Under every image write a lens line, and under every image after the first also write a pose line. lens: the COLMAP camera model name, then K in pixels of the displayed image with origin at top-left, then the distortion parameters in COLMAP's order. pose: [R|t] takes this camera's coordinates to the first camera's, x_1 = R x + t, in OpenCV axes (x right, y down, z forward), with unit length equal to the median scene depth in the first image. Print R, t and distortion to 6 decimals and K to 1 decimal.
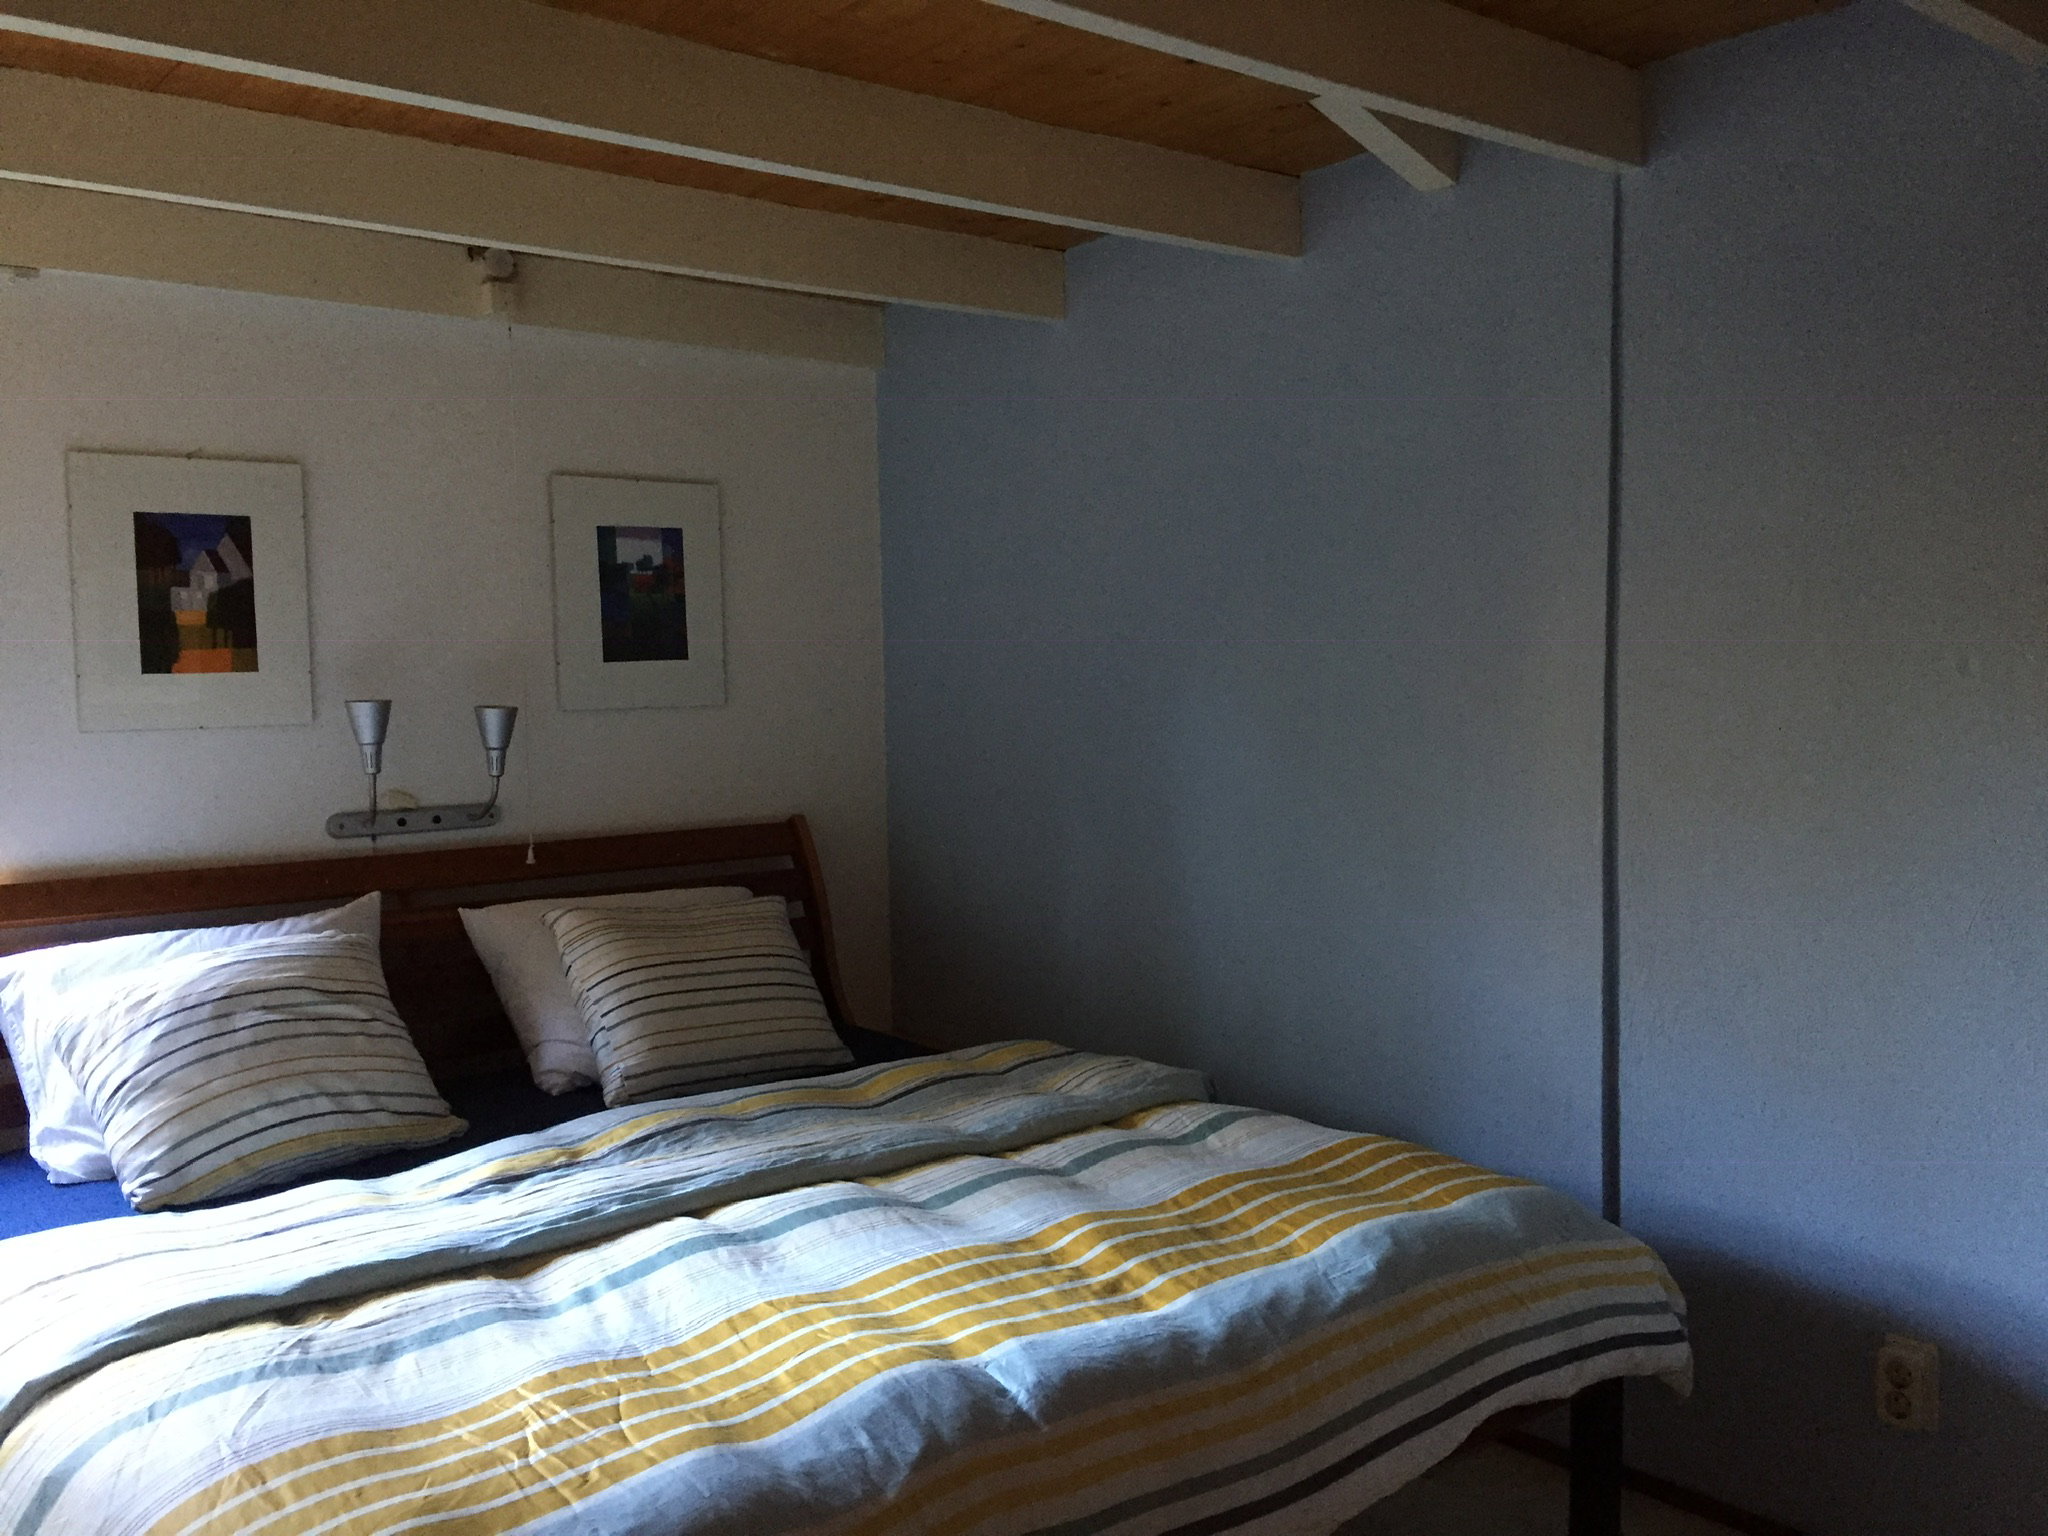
lens RADIAL K [[1741.5, 0, 1024.0], [0, 1741.5, 768.0], [0, 0, 1]] dist [0.116171, -0.189169]
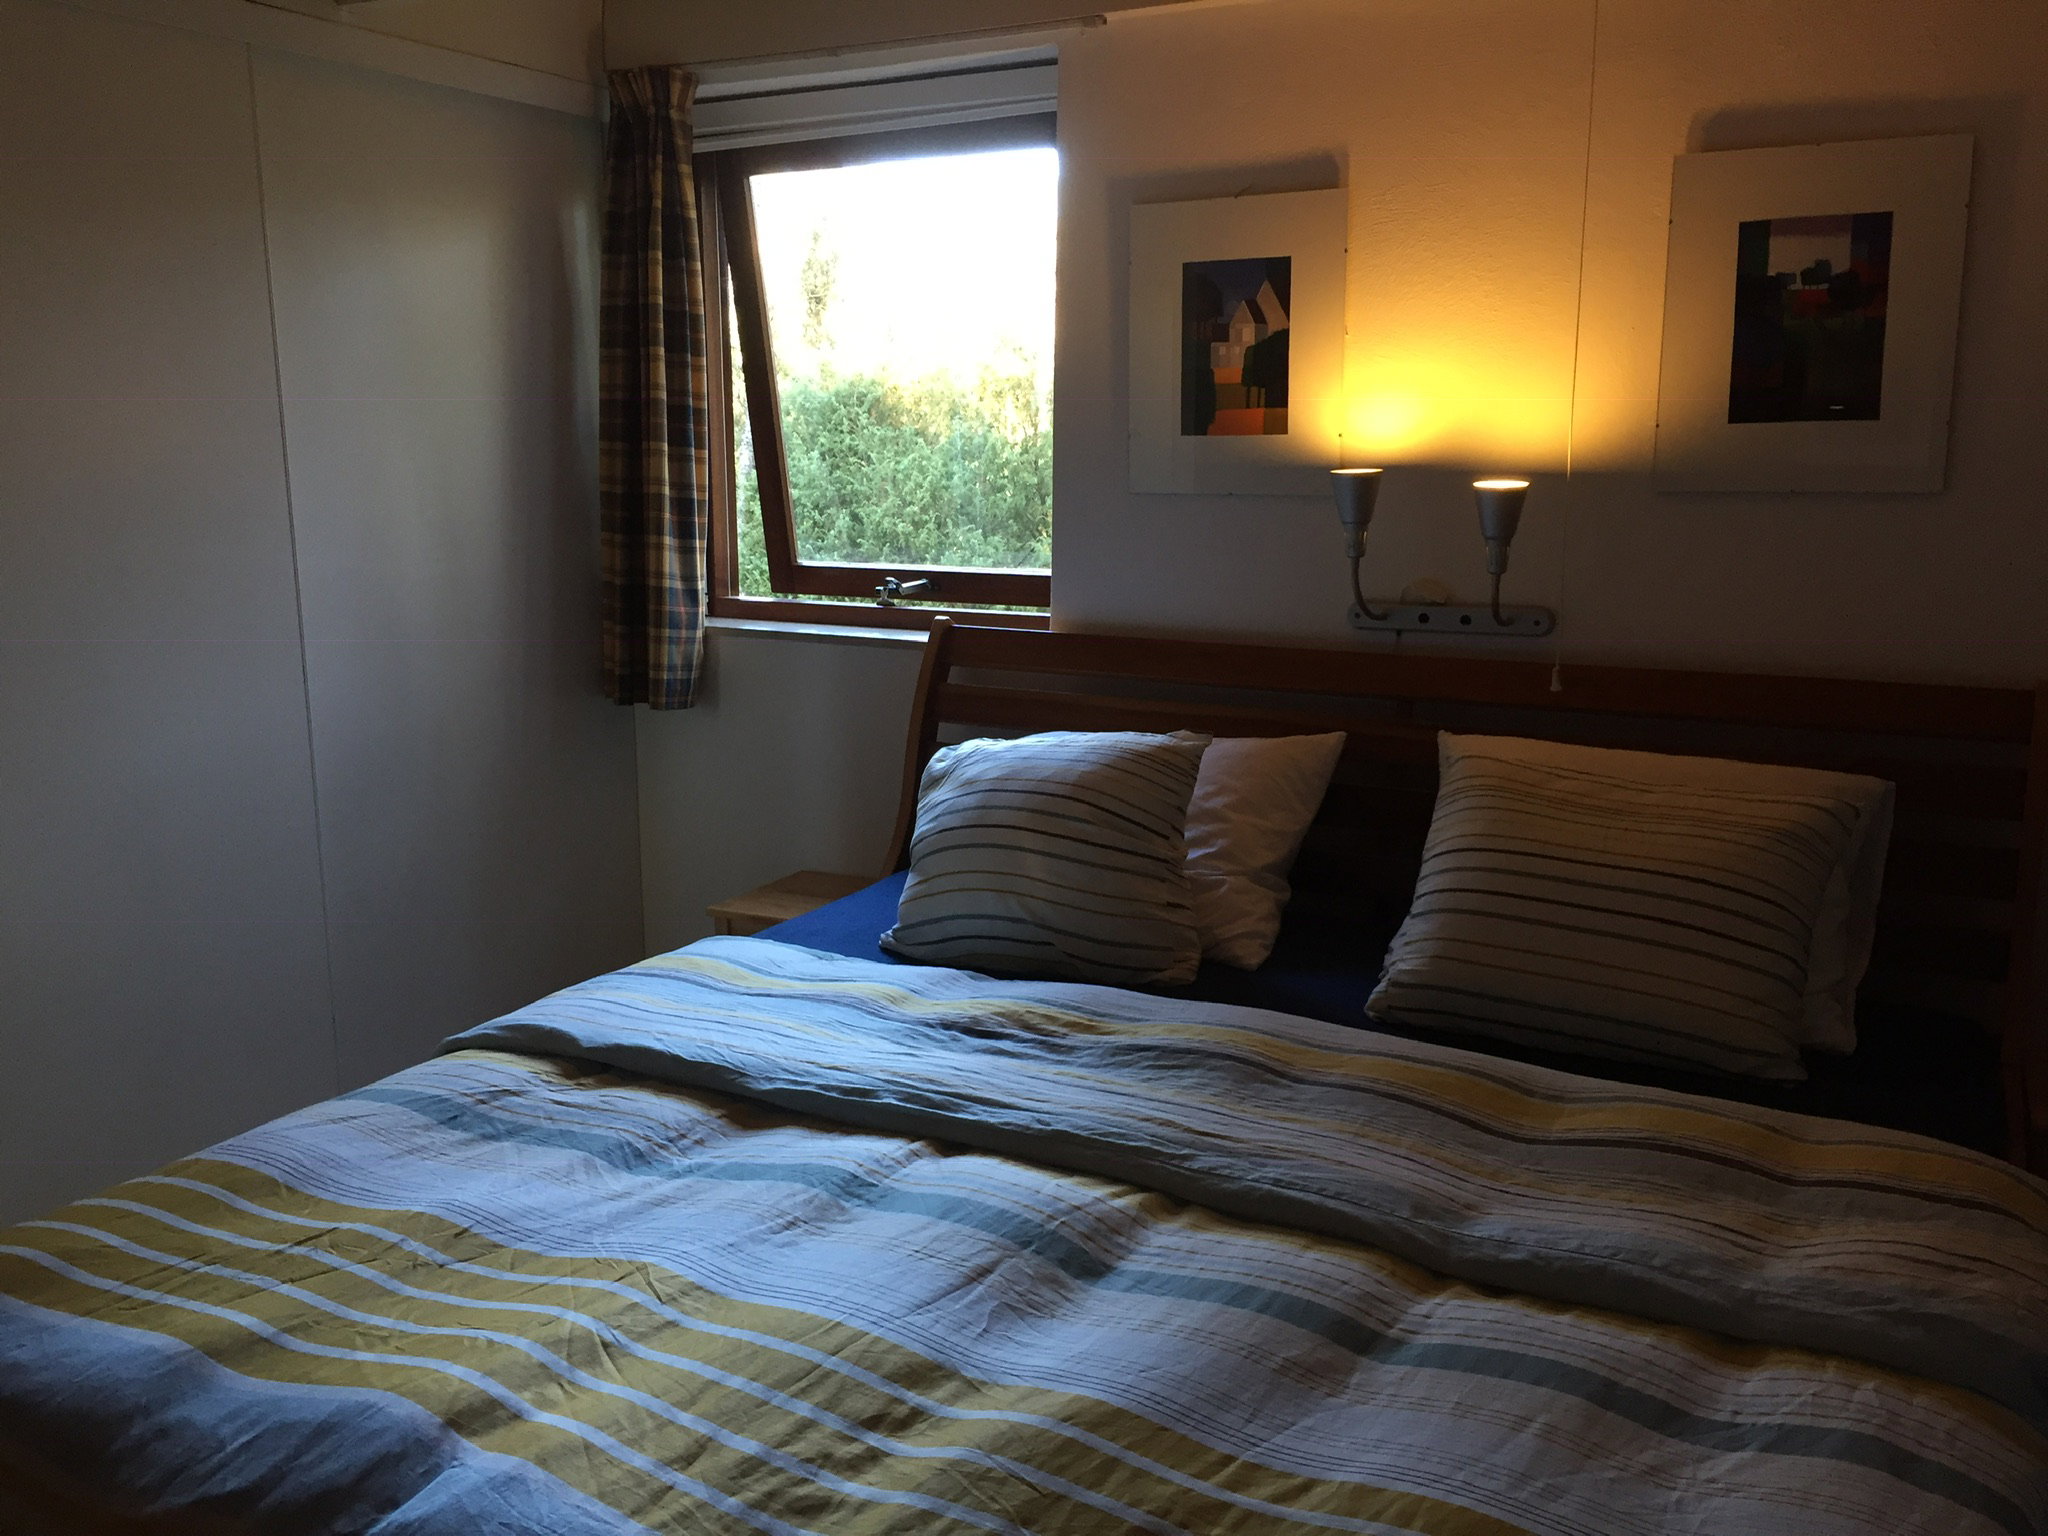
lens RADIAL K [[1741.5, 0, 1024.0], [0, 1741.5, 768.0], [0, 0, 1]] dist [0.116171, -0.189169]
pose [[0.374813, 0.190379, -0.907343, 0.490445], [-0.058425, 0.981594, 0.181823, -0.056651], [0.925258, -0.015138, 0.379037, 0.713747]]
